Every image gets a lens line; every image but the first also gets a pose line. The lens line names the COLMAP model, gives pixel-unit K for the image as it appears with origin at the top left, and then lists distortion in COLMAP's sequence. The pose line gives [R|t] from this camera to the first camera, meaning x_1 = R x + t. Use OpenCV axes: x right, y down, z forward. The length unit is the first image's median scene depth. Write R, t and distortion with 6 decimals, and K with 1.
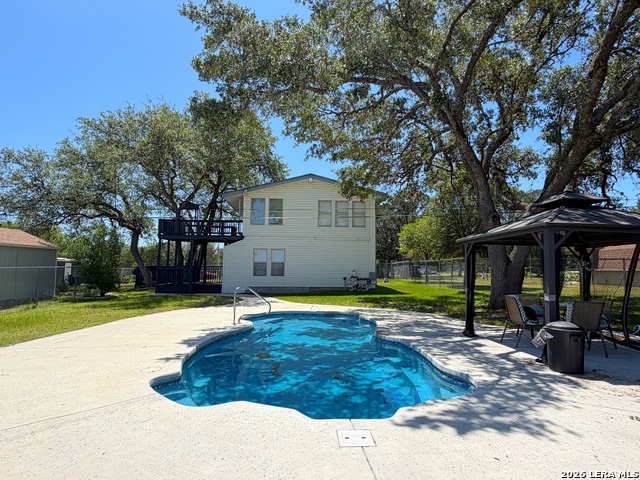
lens RADIAL K [[379.8, 0, 323.9], [0, 379.8, 241.7], [0, 0, 1]] dist [-0.006148, -0.000344]
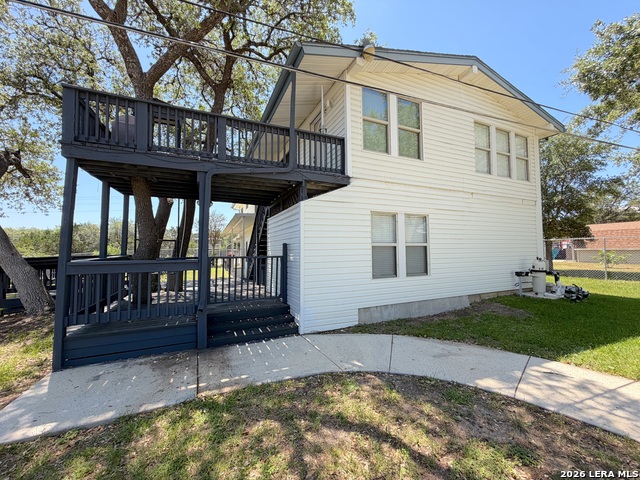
lens RADIAL K [[256.0, 0, 320.5], [0, 256.0, 241.5], [0, 0, 1]] dist [0.002705, -0.000585]
pose [[0.937834, -0.006004, 0.347033, -0.327299], [-0.008827, 0.999114, 0.041140, 0.039969], [-0.346972, -0.041646, 0.936950, 0.759436]]
